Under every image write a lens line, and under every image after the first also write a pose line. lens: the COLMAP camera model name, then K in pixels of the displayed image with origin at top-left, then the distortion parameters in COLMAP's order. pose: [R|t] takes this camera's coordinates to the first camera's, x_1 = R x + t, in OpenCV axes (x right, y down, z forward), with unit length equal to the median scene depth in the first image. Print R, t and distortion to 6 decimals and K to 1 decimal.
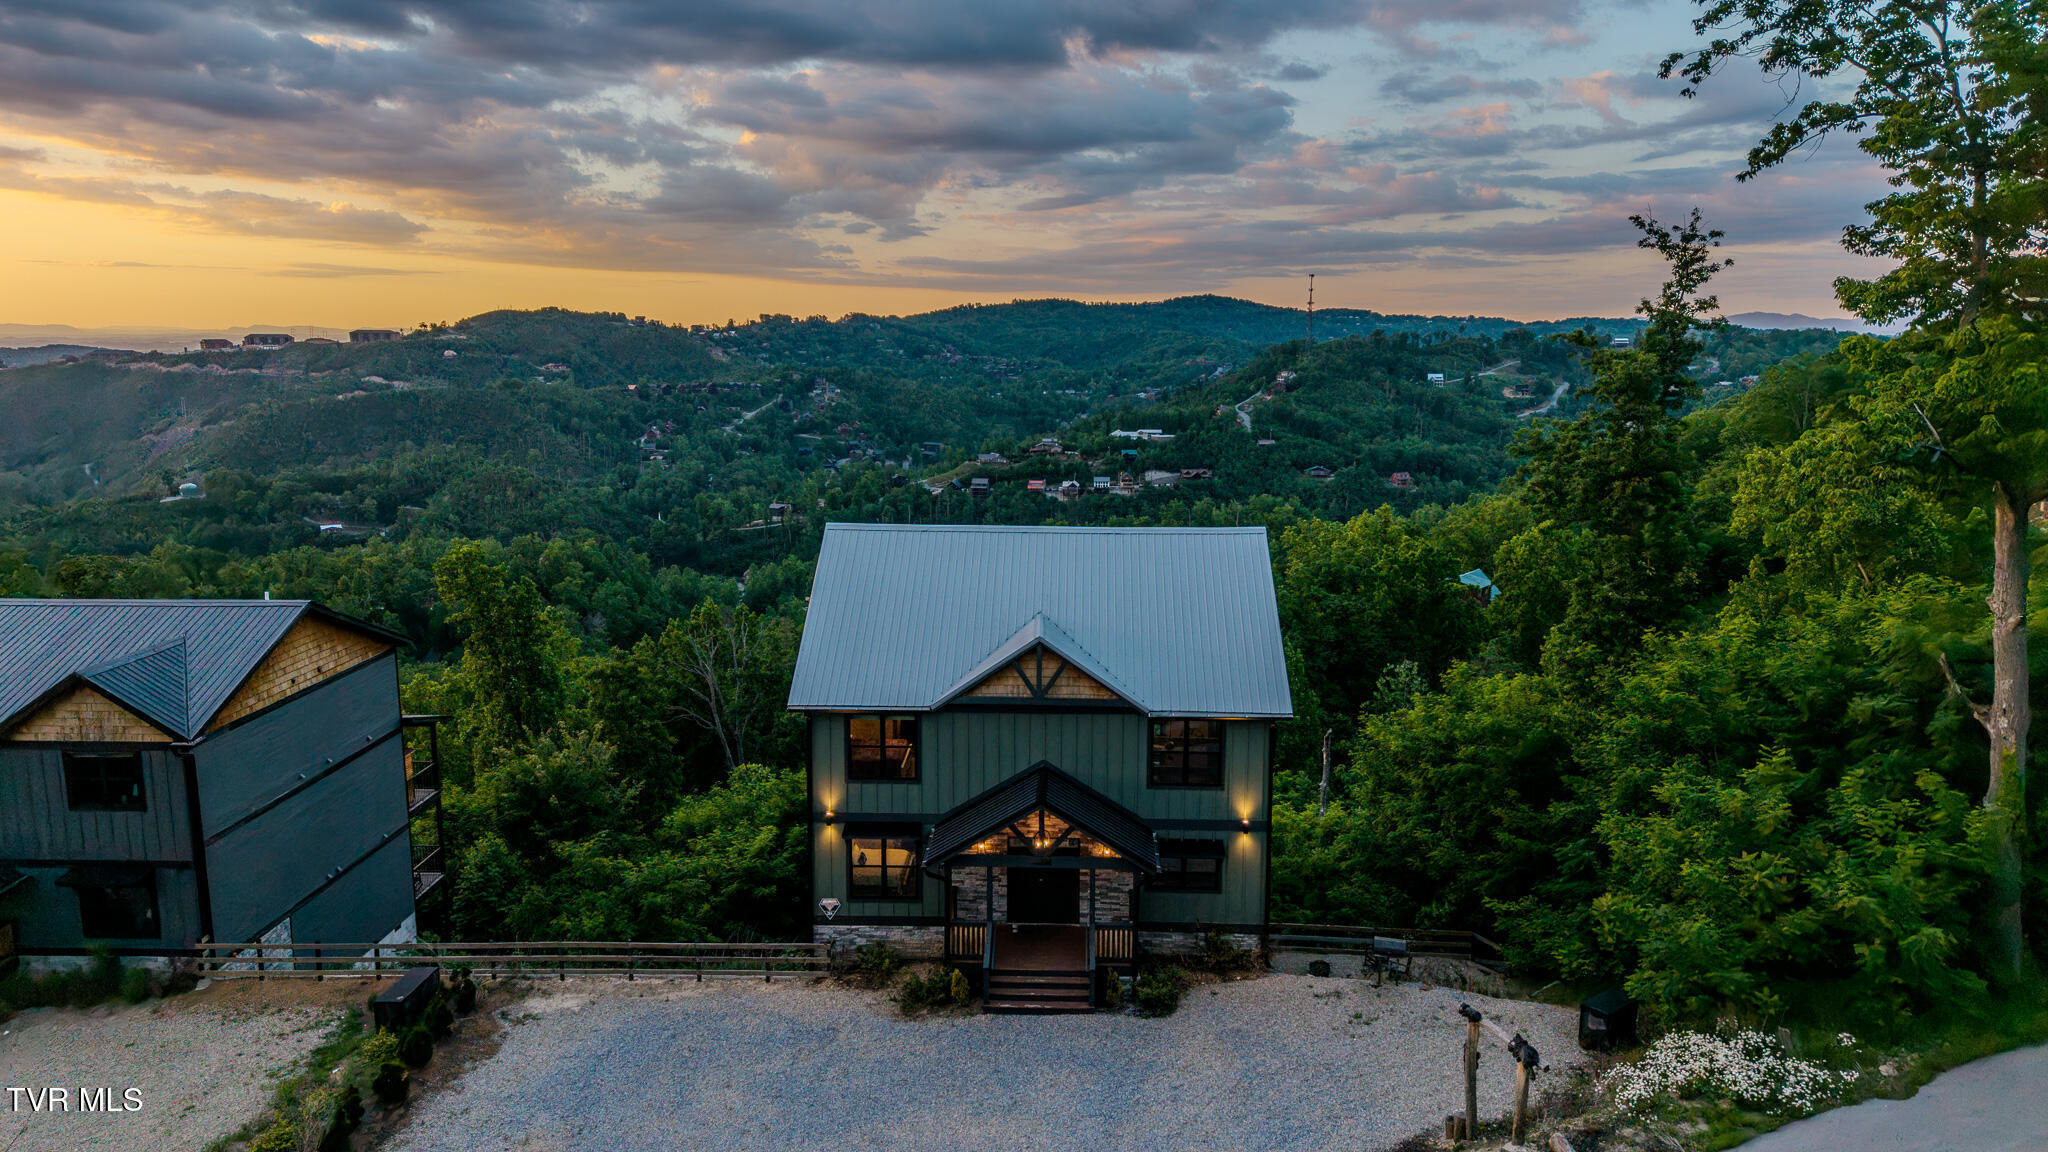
lens RADIAL K [[1432.0, 0, 1055.3], [0, 1432.0, 521.0], [0, 0, 1]] dist [-0.002559, -0.002111]
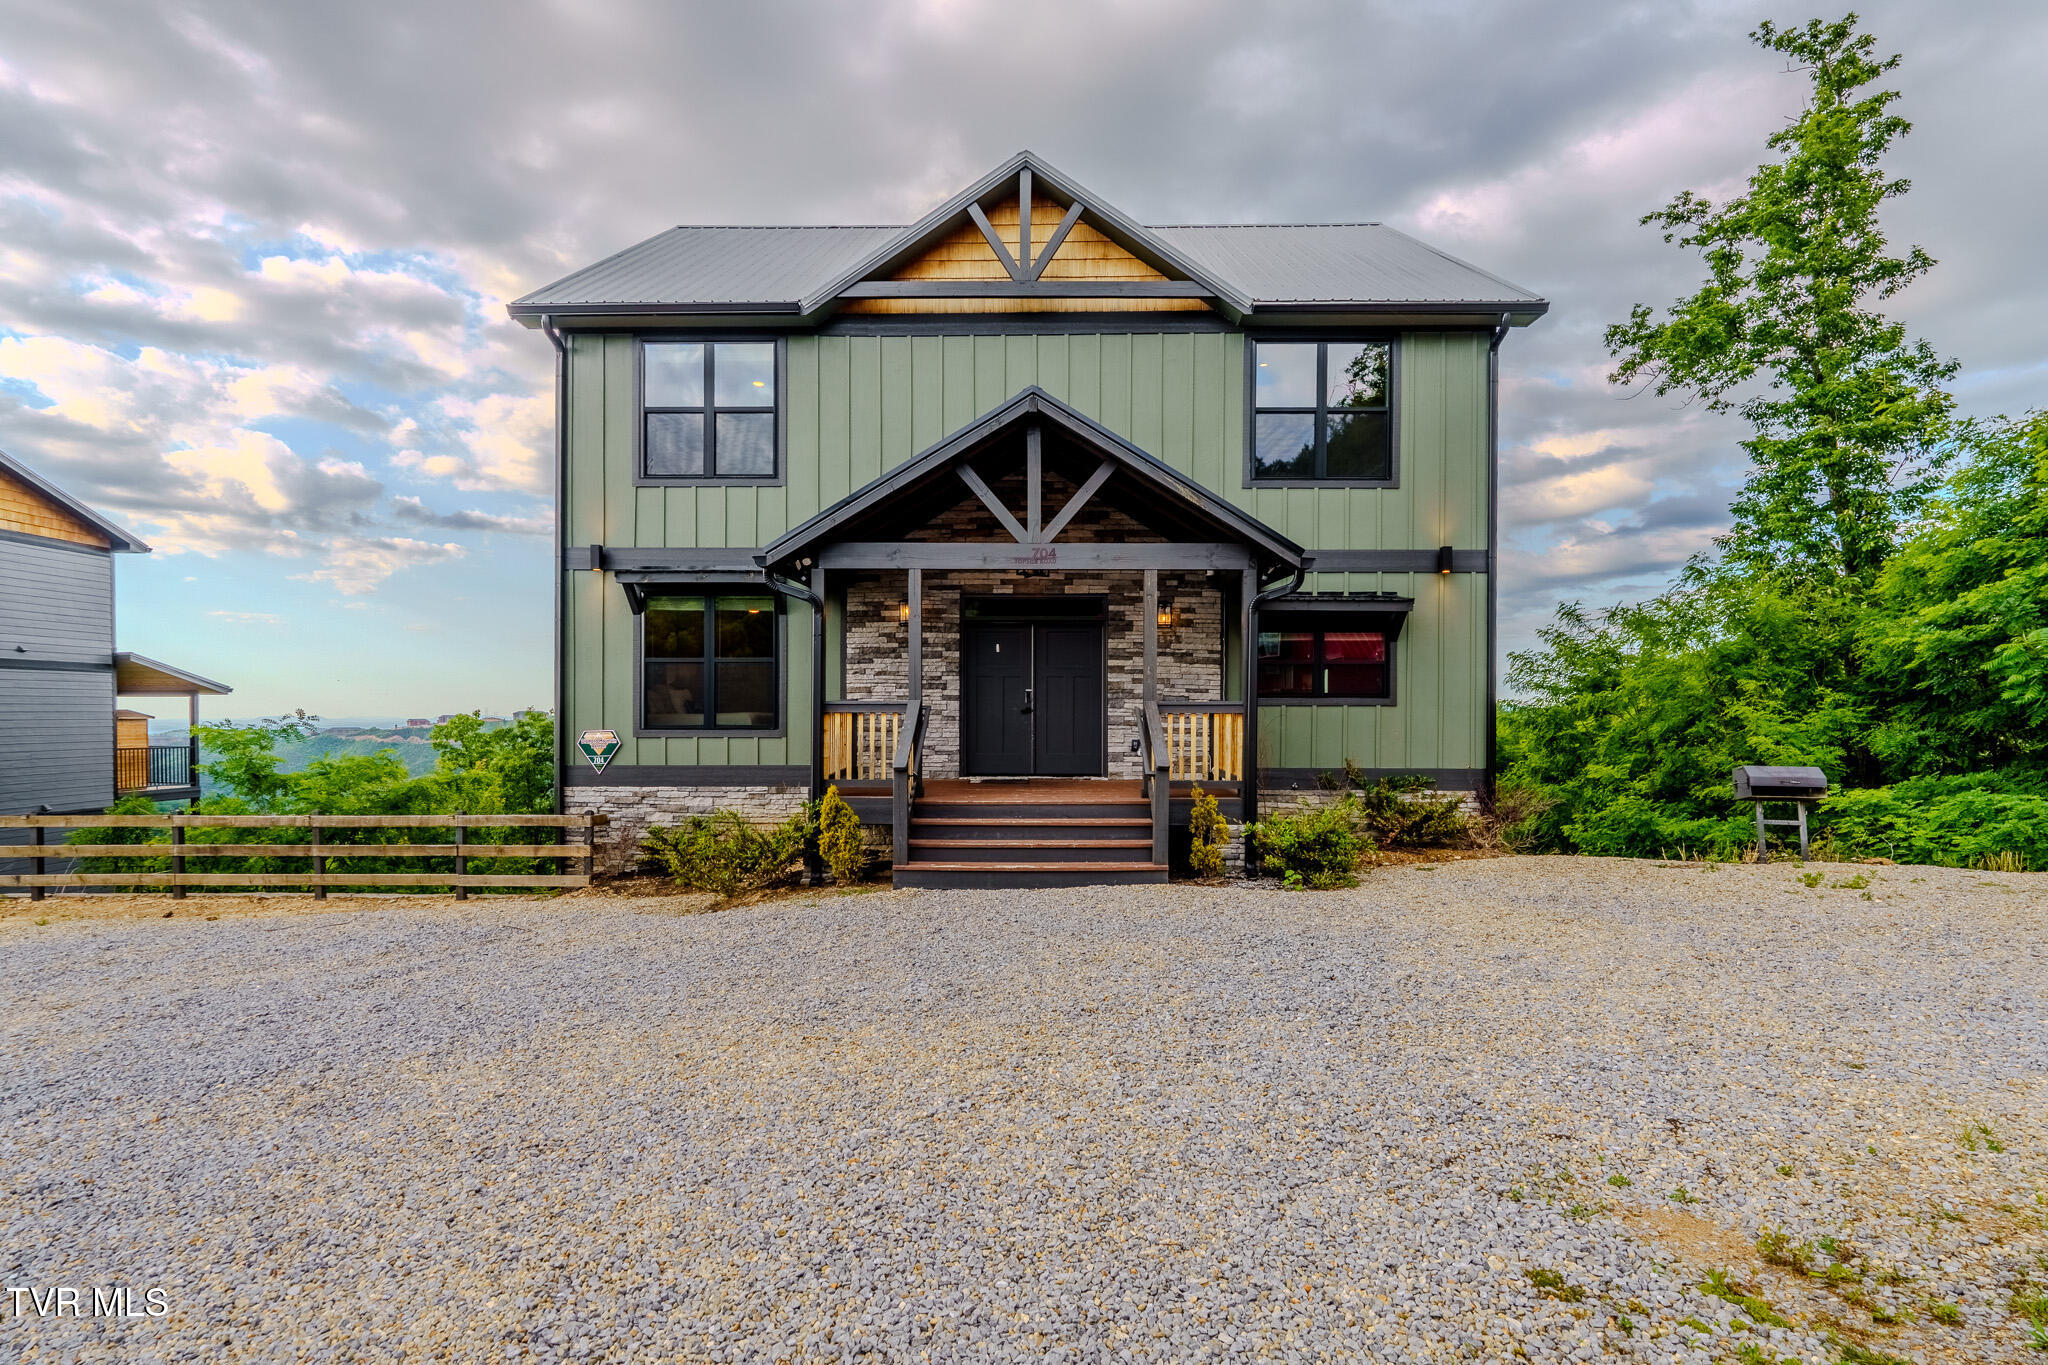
lens RADIAL K [[993.7, 0, 1017.4], [0, 993.7, 728.1], [0, 0, 1]] dist [-0.001667, -0.000585]
pose [[0.999878, -0.003427, 0.015219, -0.015129], [0.005407, 0.991234, -0.132010, 0.249445], [-0.014633, 0.132077, 0.991131, 0.531667]]
